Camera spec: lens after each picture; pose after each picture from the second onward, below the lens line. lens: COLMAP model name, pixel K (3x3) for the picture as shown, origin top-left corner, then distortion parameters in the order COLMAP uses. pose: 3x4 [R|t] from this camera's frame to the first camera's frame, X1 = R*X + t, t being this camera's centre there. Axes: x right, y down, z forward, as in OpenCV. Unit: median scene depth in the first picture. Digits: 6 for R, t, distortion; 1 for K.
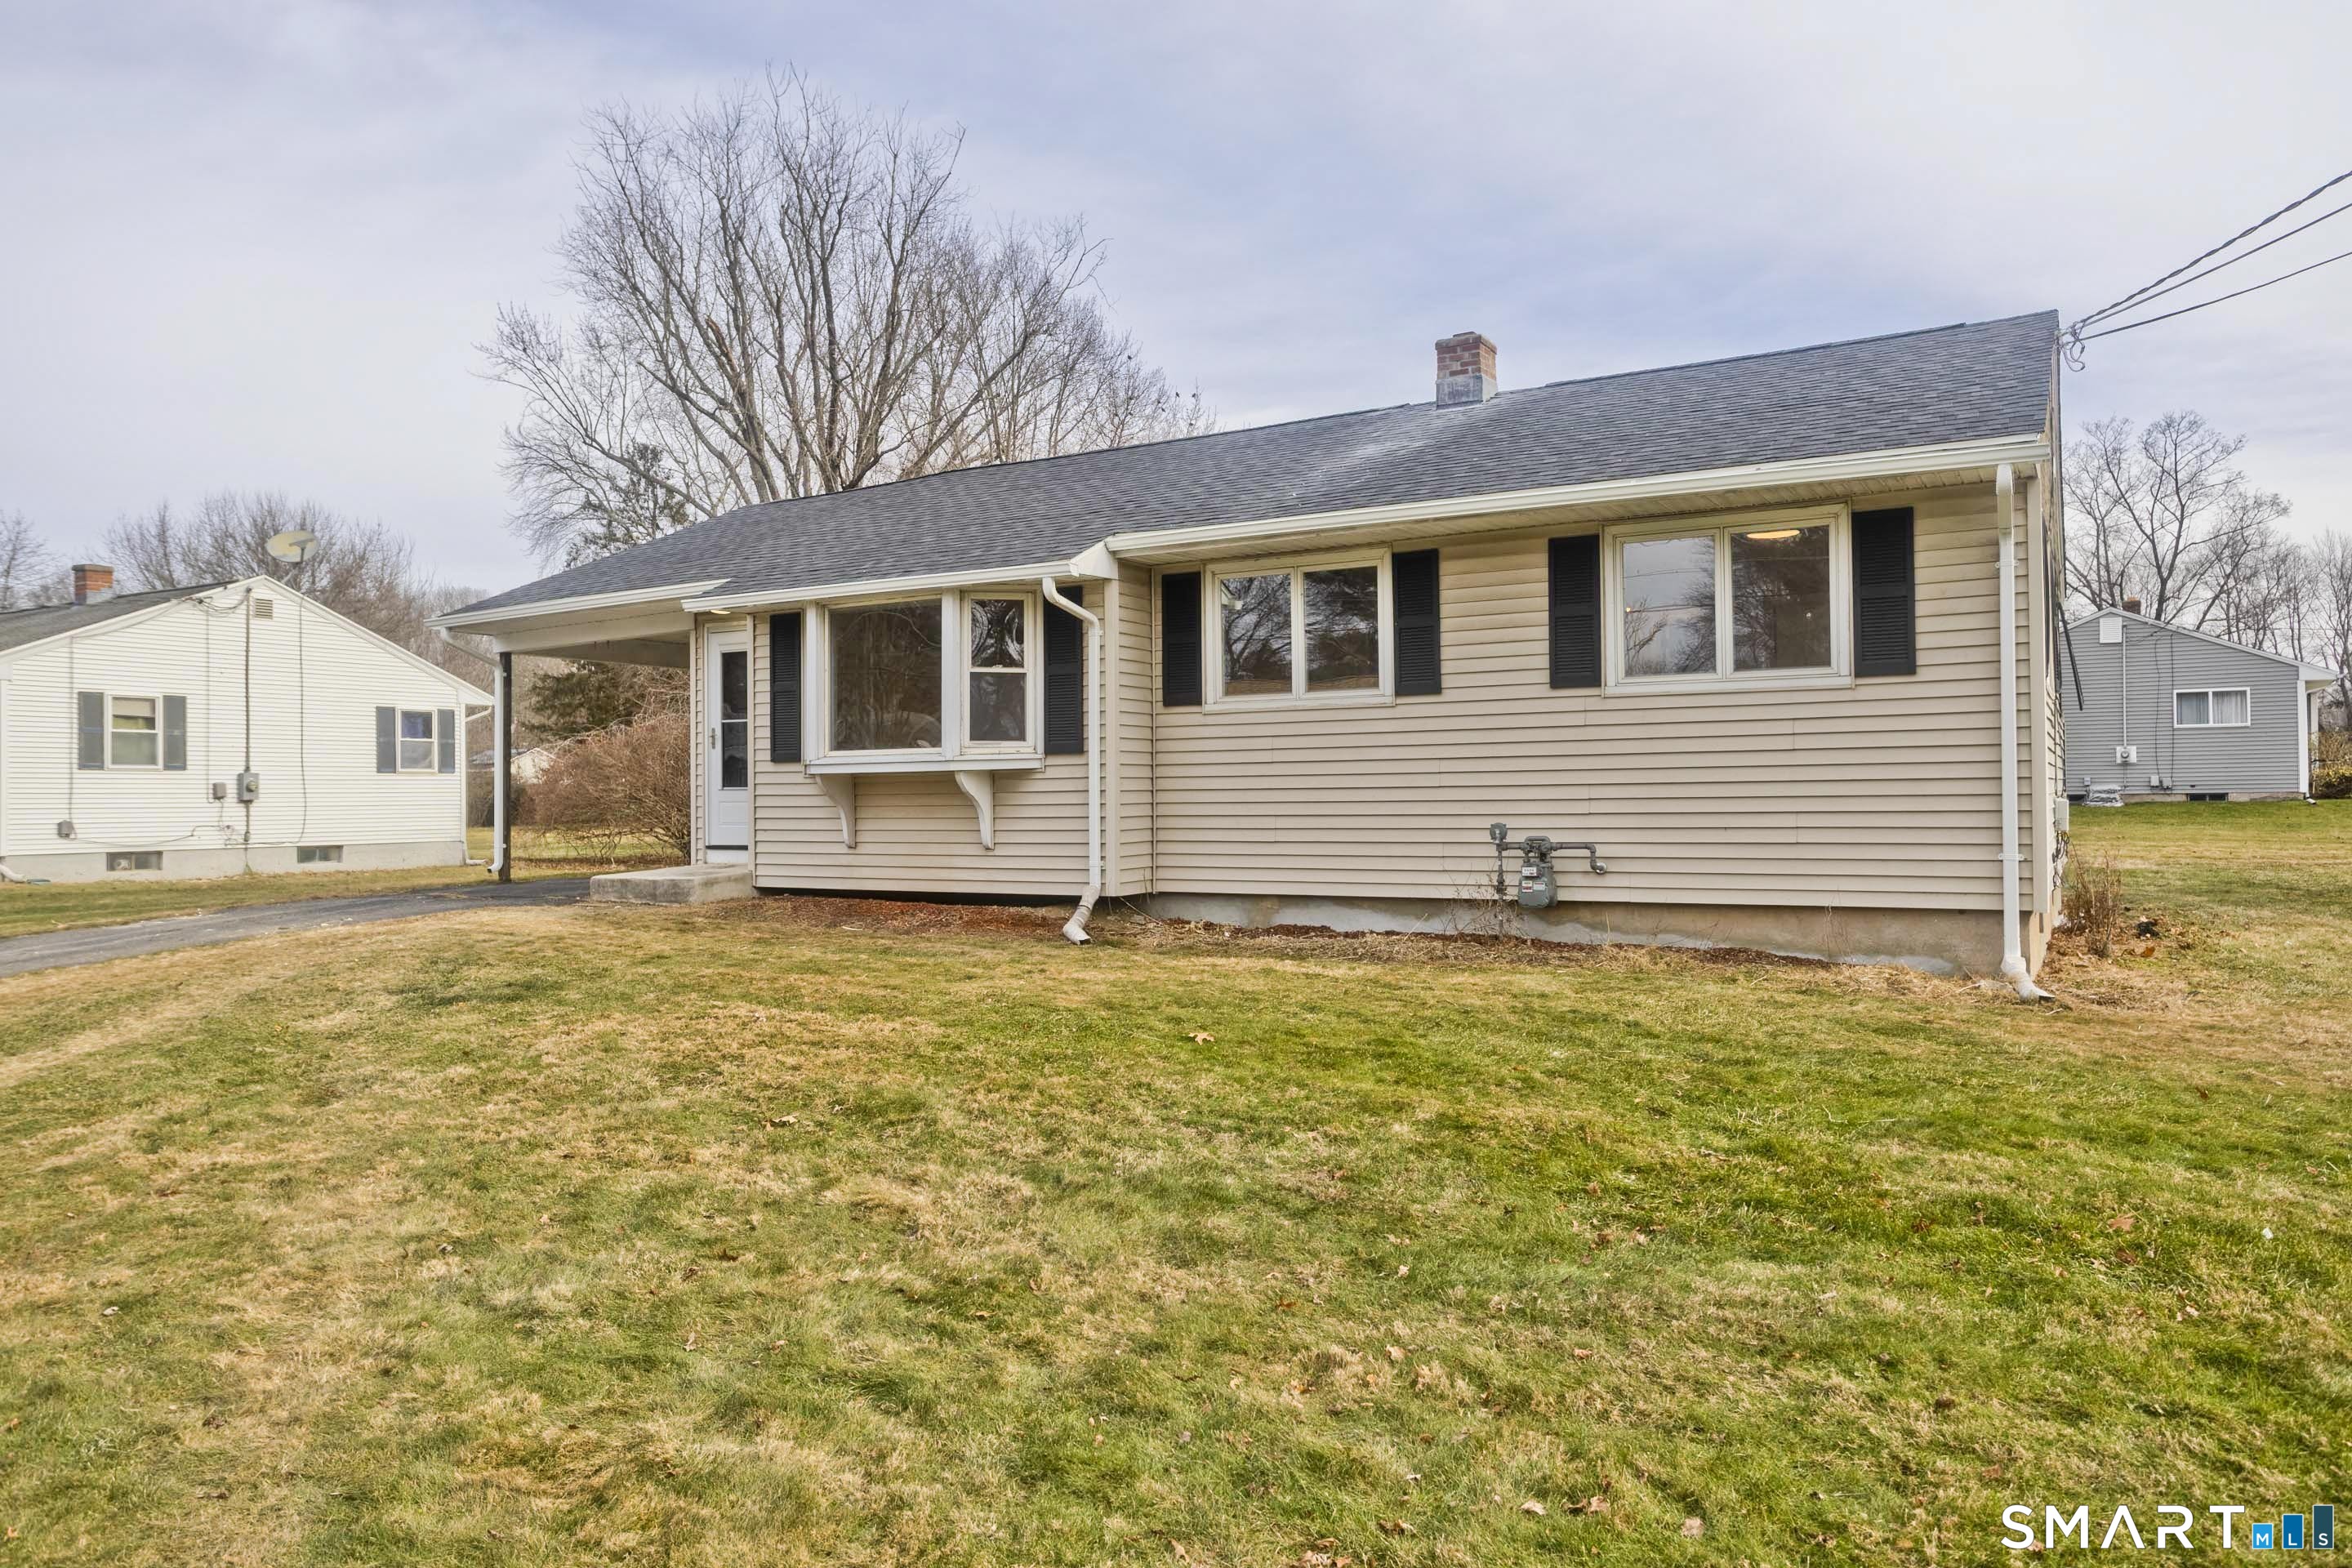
lens RADIAL K [[1626.0, 0, 1172.1], [0, 1626.0, 767.9], [0, 0, 1]] dist [0.009530, 0.001102]
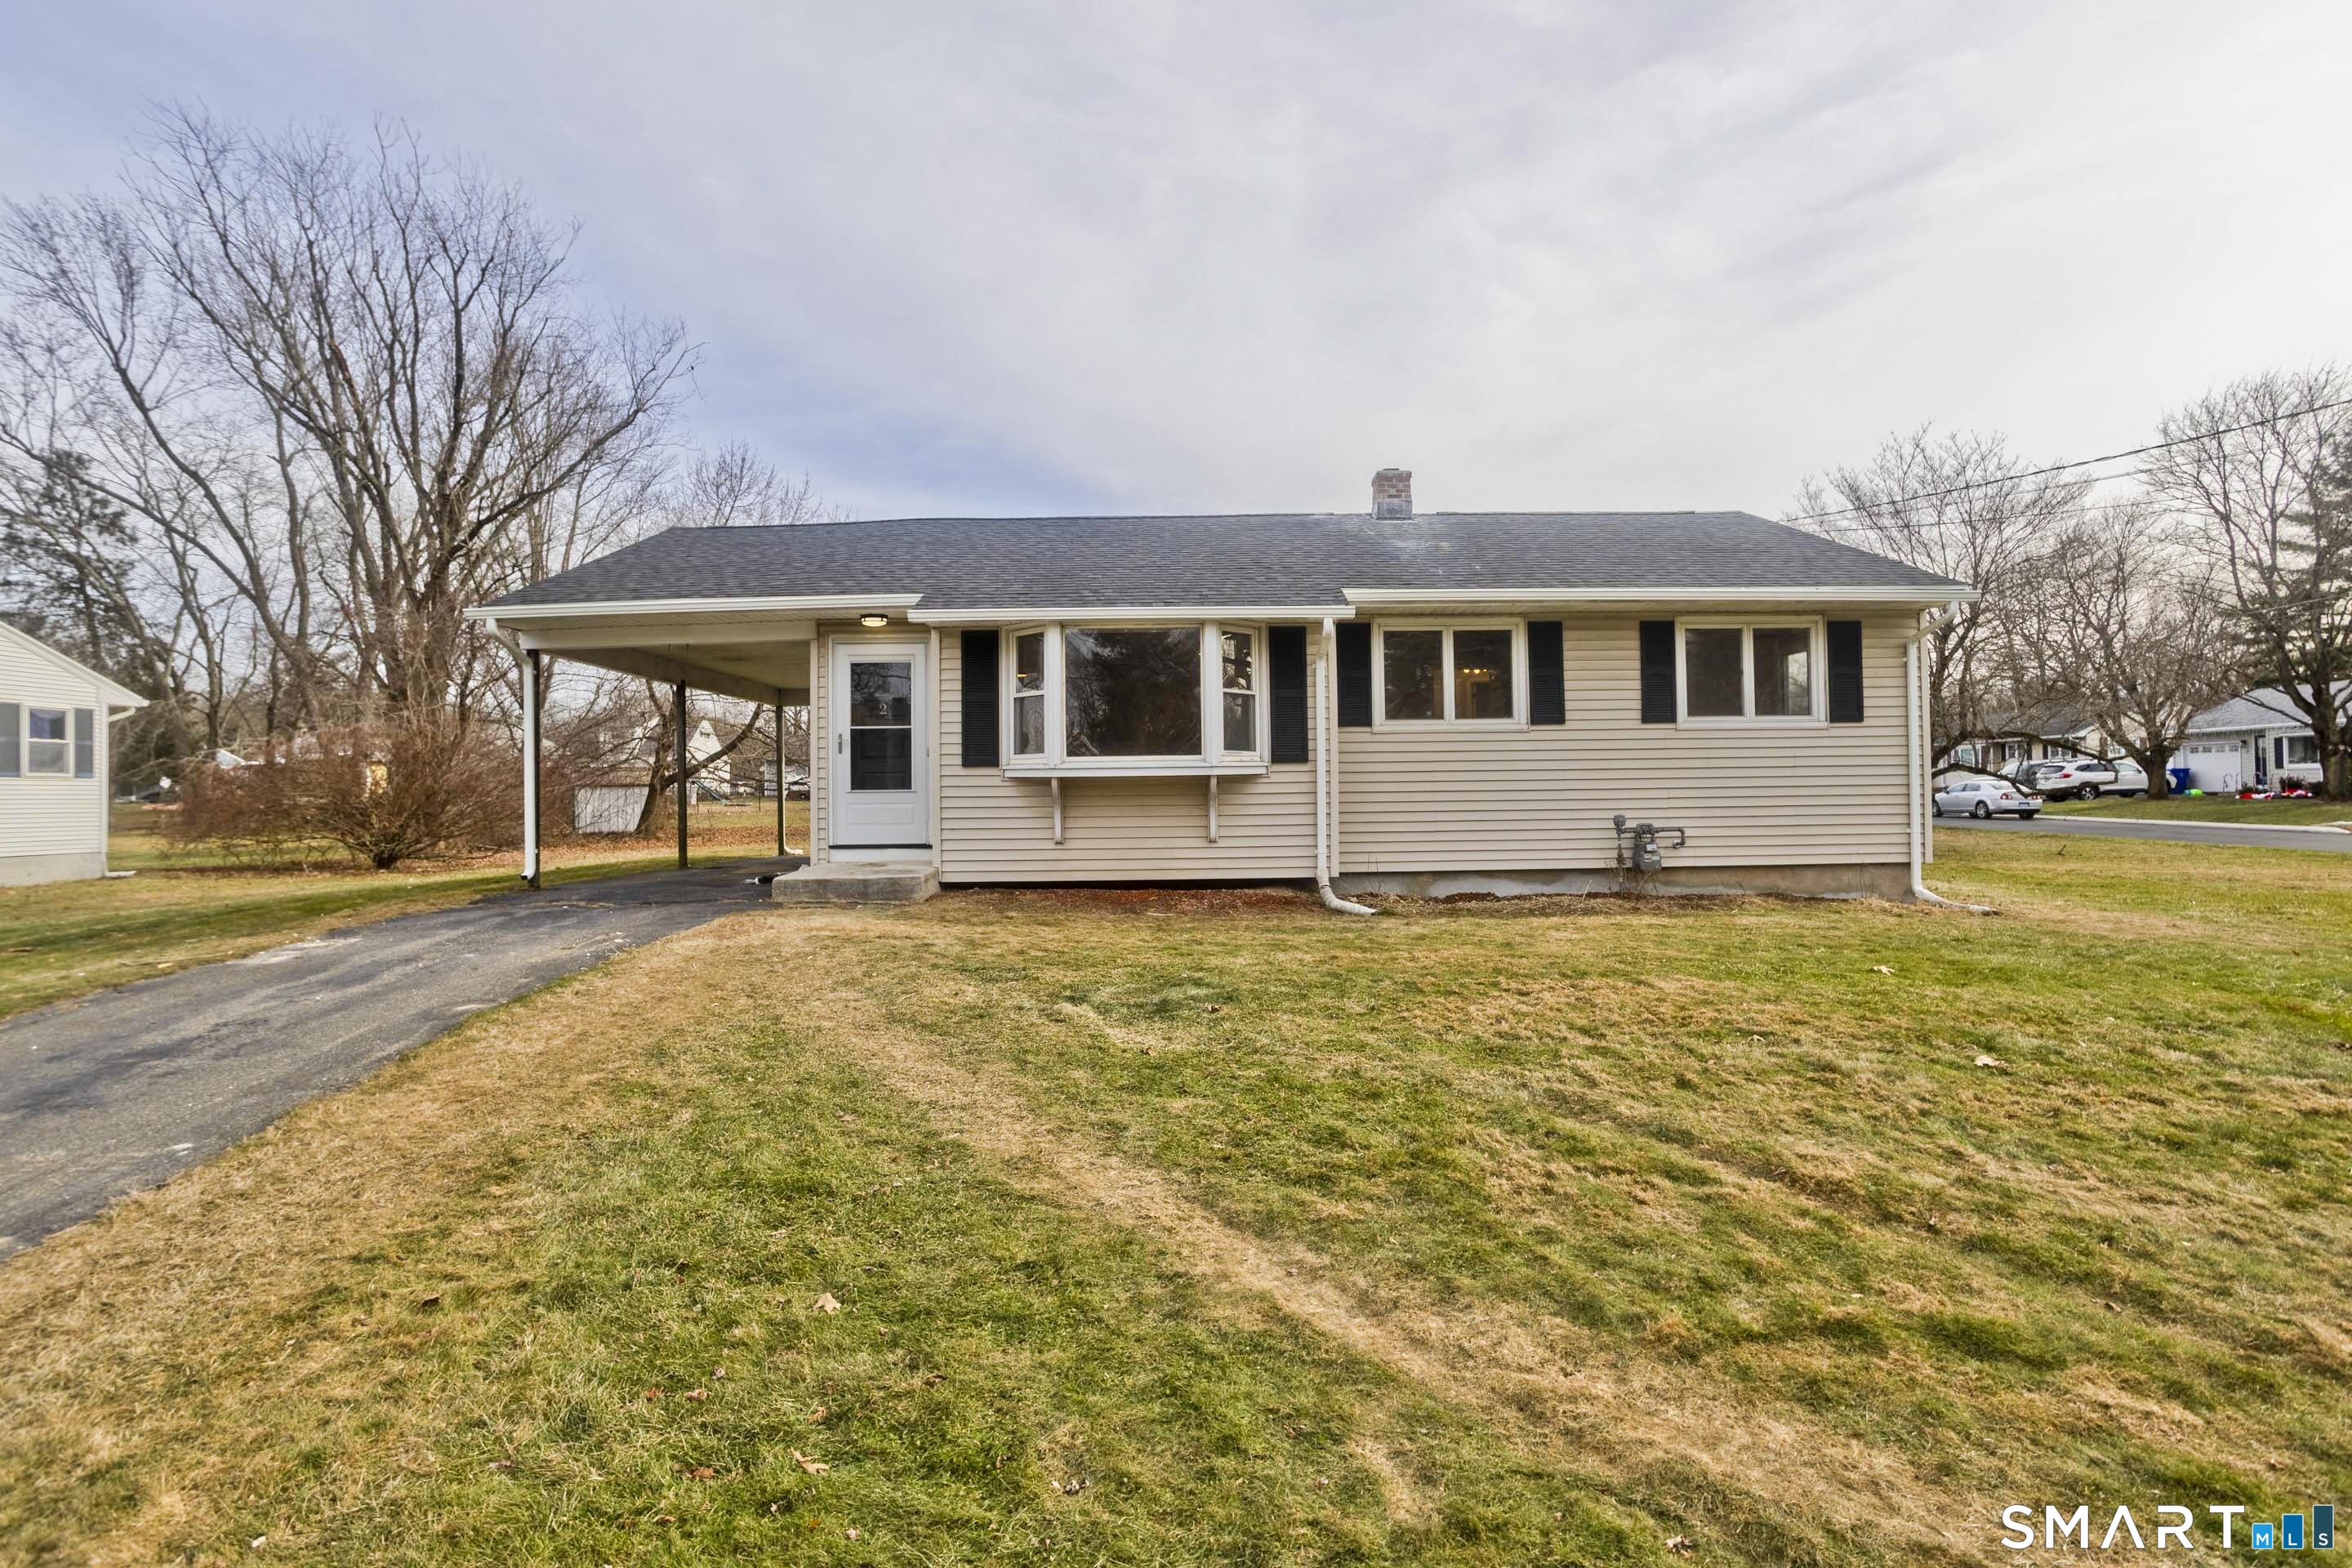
lens RADIAL K [[1134.7, 0, 1189.0], [0, 1134.7, 801.0], [0, 0, 1]] dist [-0.030723, 0.020312]
pose [[0.845956, -0.000656, 0.533252, -0.578266], [-0.006210, 0.999919, 0.011082, 0.011198], [-0.533217, -0.012687, 0.845884, 0.311331]]
